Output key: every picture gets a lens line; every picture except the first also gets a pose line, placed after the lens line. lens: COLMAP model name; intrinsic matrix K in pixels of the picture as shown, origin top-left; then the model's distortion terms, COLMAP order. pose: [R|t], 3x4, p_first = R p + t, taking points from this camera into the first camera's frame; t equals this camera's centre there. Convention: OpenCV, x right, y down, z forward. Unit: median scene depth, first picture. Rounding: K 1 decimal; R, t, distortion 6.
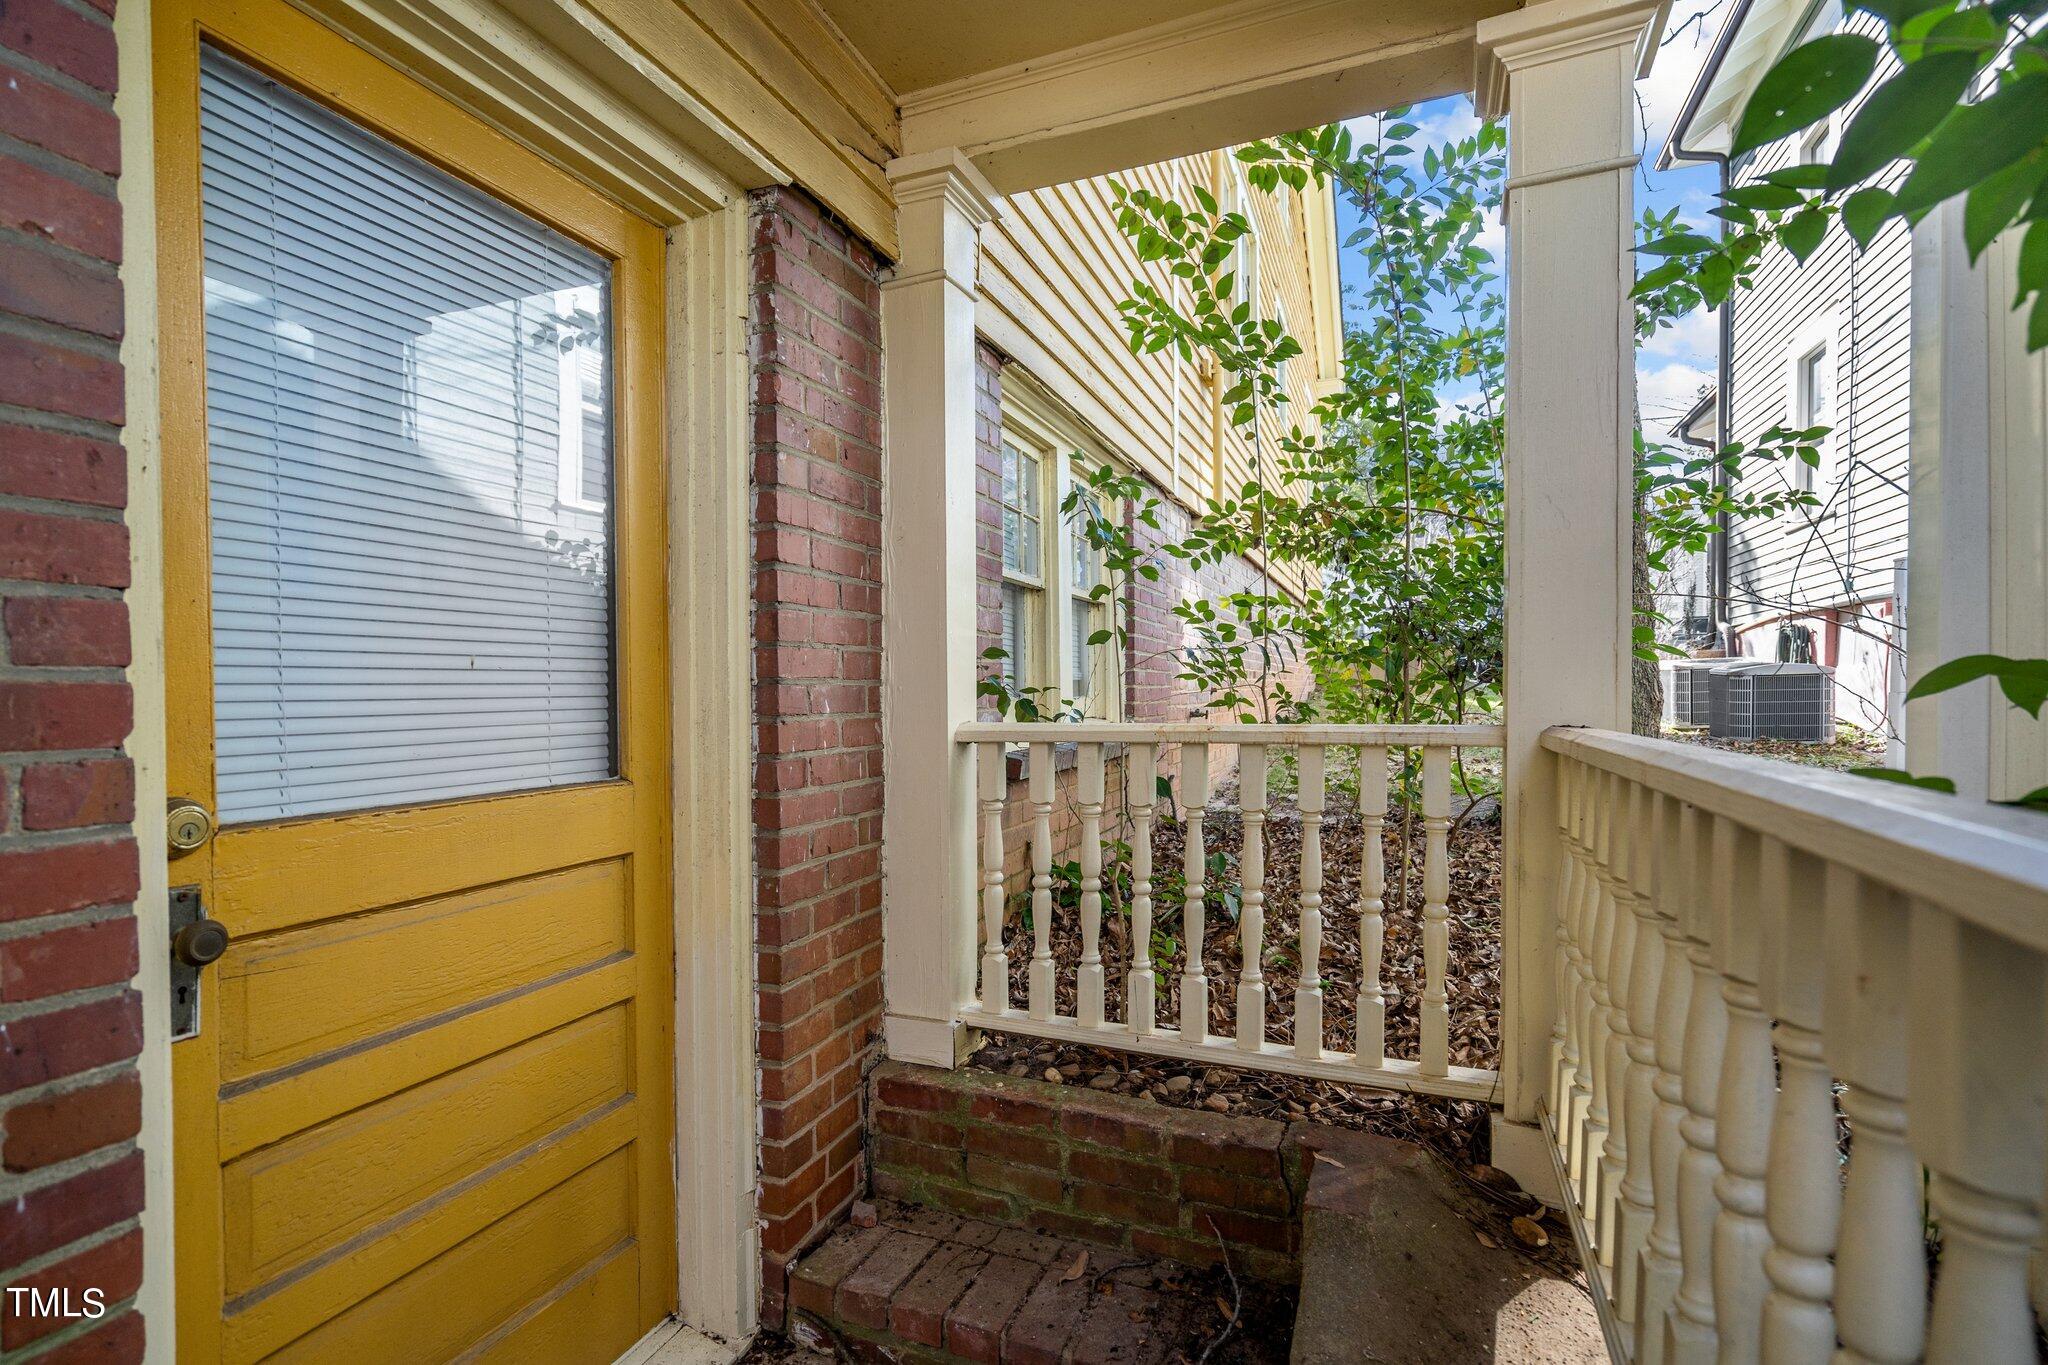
lens RADIAL K [[959.4, 0, 1024.0], [0, 959.4, 682.5], [0, 0, 1]] dist [-0.028538, -0.000052]
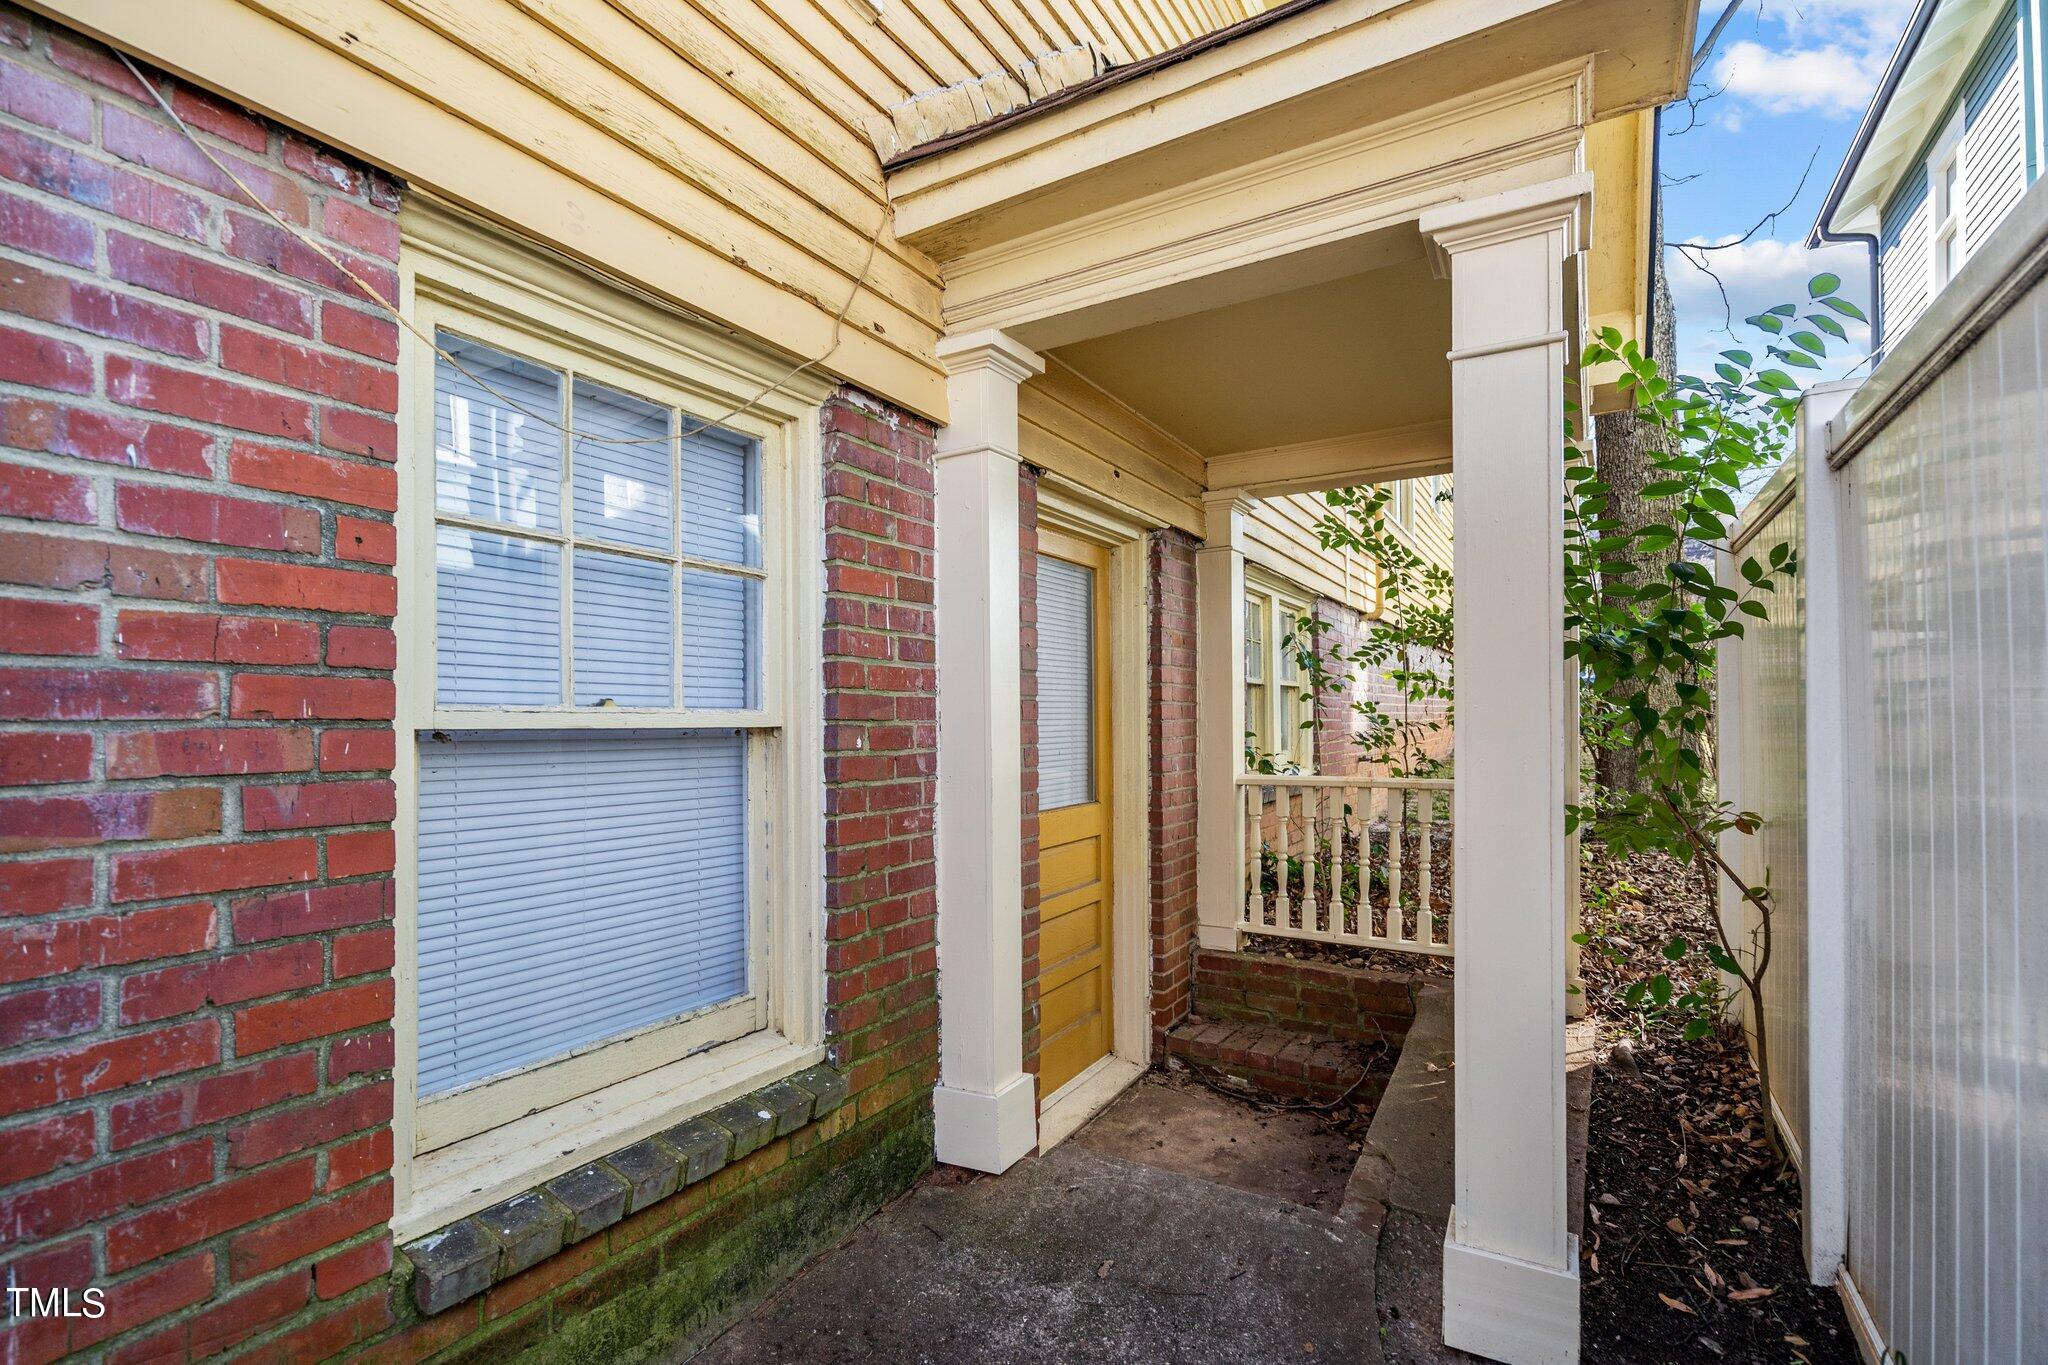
lens RADIAL K [[921.3, 0, 1021.4], [0, 921.3, 698.9], [0, 0, 1]] dist [-0.060223, 0.030246]
pose [[0.983913, -0.005234, -0.178574, -0.176745], [0.001515, 0.999779, -0.020958, -0.077043], [0.178644, 0.020350, 0.983703, -0.962722]]
